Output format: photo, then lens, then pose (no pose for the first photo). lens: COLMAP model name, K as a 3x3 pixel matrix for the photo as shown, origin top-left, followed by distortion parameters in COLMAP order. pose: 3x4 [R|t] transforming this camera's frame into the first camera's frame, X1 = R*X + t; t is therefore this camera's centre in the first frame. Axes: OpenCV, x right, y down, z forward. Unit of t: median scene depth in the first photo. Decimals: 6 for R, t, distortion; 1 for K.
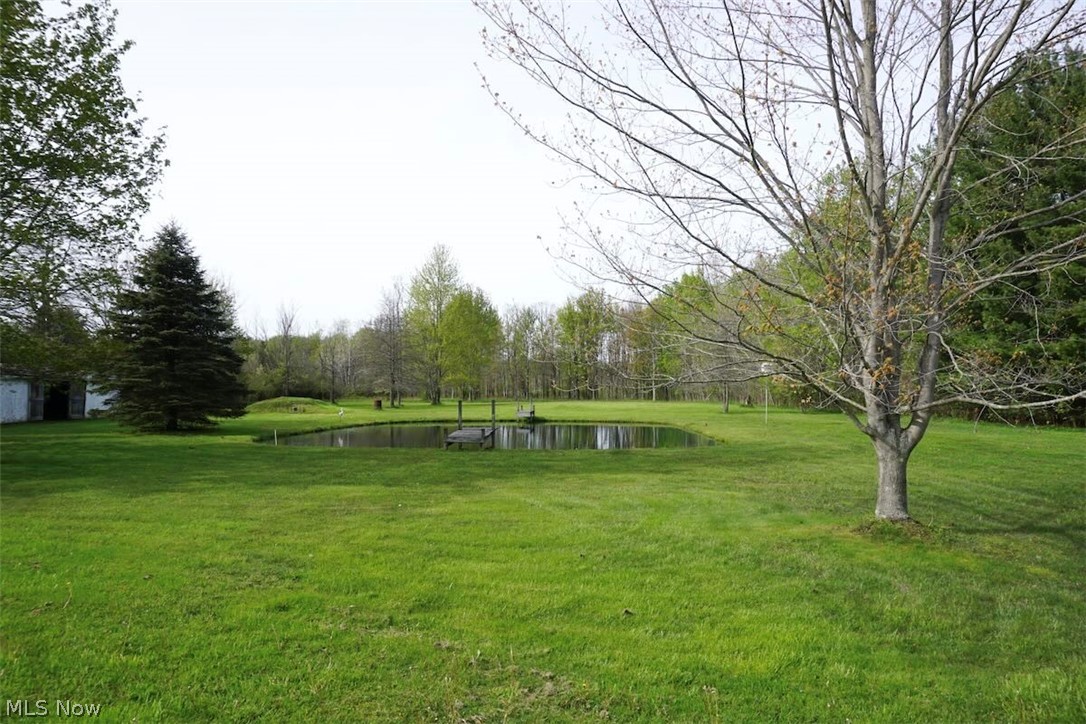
lens RADIAL K [[724.9, 0, 541.1], [0, 724.9, 368.3], [0, 0, 1]] dist [-0.033396, 0.010617]
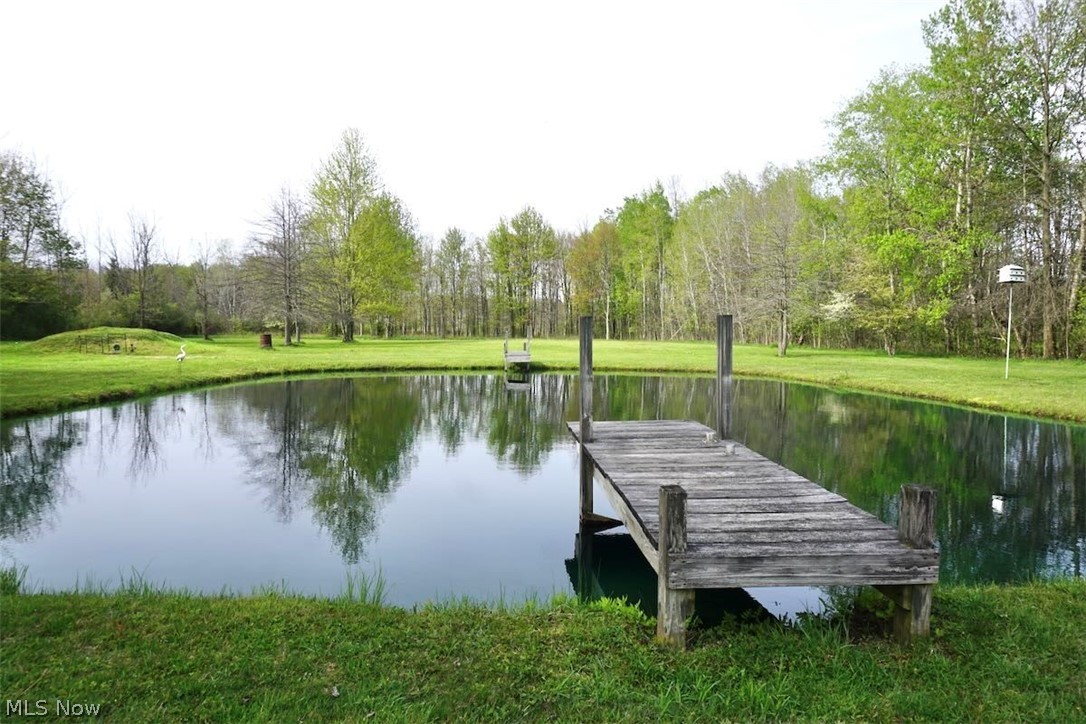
lens RADIAL K [[724.9, 0, 534.1], [0, 724.9, 361.4], [0, 0, 1]] dist [-0.033396, 0.010617]
pose [[0.992259, 0.002126, 0.124171, -0.050025], [-0.011379, 0.997204, 0.073859, 0.013337], [-0.123667, -0.074700, 0.989508, 0.245328]]
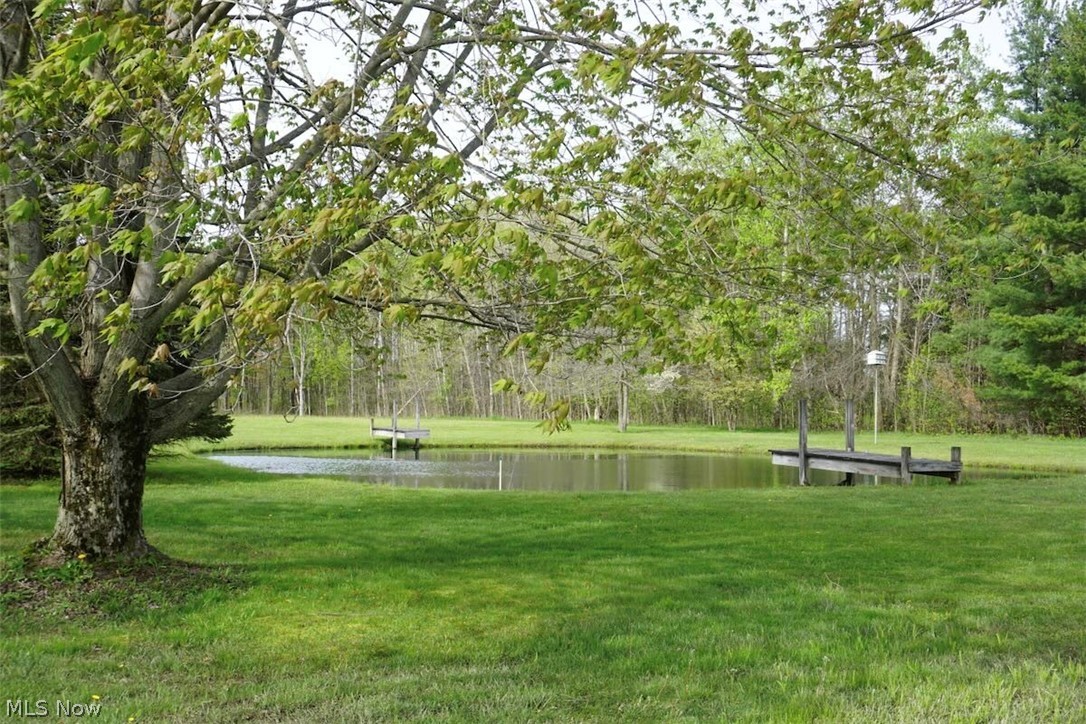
lens RADIAL K [[1210.2, 0, 536.5], [0, 1210.2, 358.0], [0, 0, 1]] dist [0.000938, 0.000000]
pose [[0.868570, 0.025498, 0.494909, -0.236783], [-0.023012, 0.999673, -0.011118, 0.008427], [-0.495031, -0.001732, 0.868873, 0.095799]]
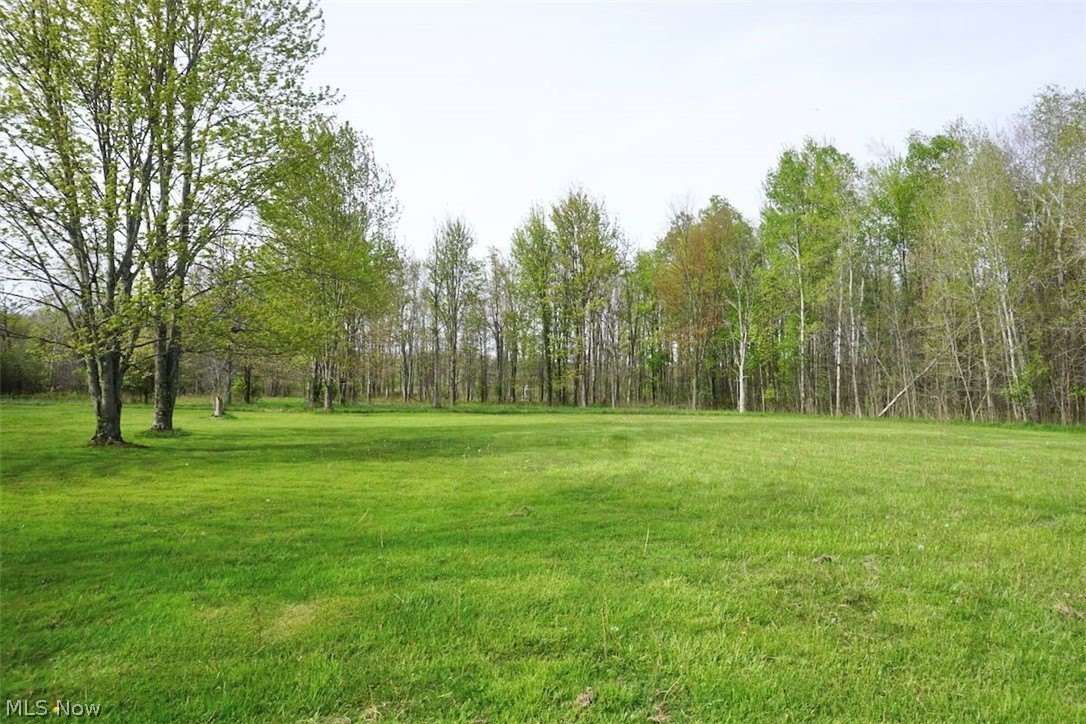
lens RADIAL K [[724.9, 0, 541.6], [0, 724.9, 367.2], [0, 0, 1]] dist [-0.033396, 0.010617]
pose [[0.987654, 0.018632, 0.155541, -0.060131], [-0.017323, 0.999802, -0.009767, 0.035994], [-0.155692, 0.006952, 0.987781, 0.834205]]
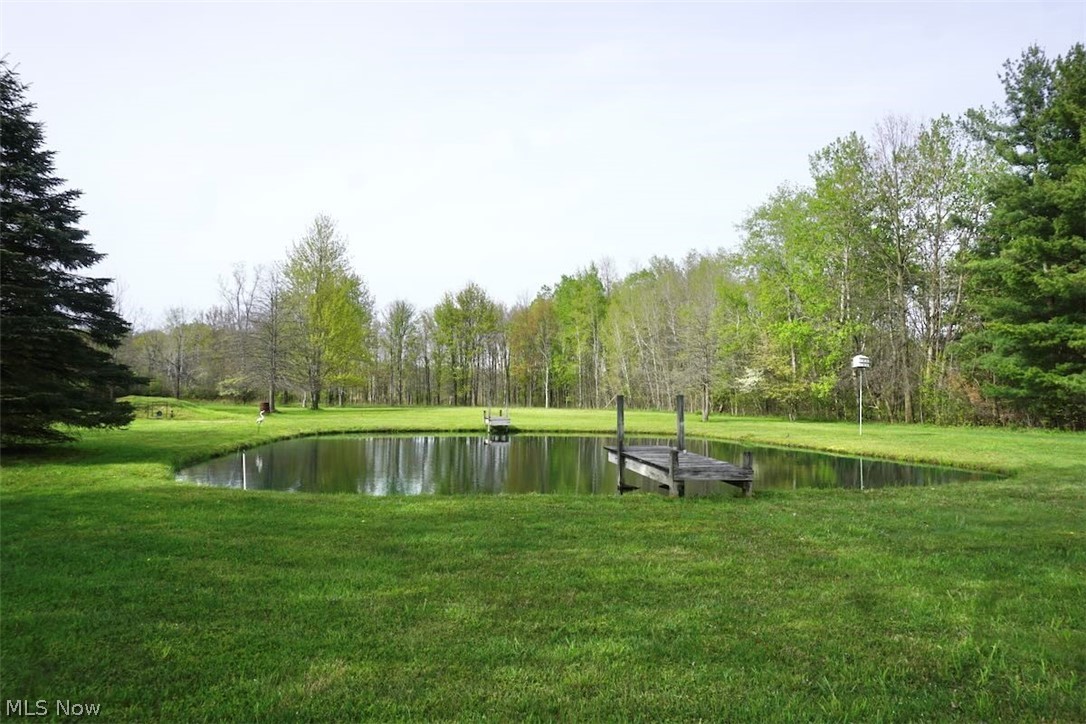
lens RADIAL K [[724.9, 0, 537.3], [0, 724.9, 363.5], [0, 0, 1]] dist [-0.033396, 0.010617]
pose [[0.974161, 0.021315, 0.224848, -0.091901], [-0.017450, 0.999664, -0.019161, 0.010176], [-0.225181, 0.014742, 0.974205, 0.159871]]
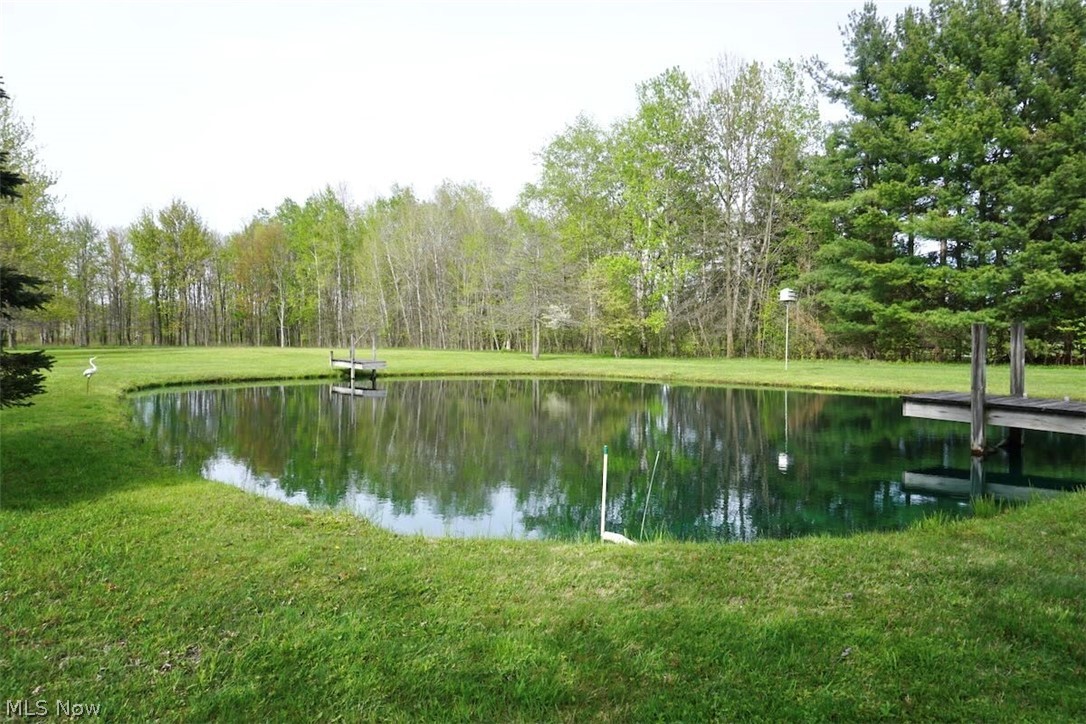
lens RADIAL K [[724.9, 0, 545.4], [0, 724.9, 358.8], [0, 0, 1]] dist [-0.033396, 0.010617]
pose [[0.786904, -0.014490, 0.616905, -0.163768], [-0.021834, 0.998444, 0.051302, 0.014982], [-0.616689, -0.053839, 0.785363, 0.269623]]
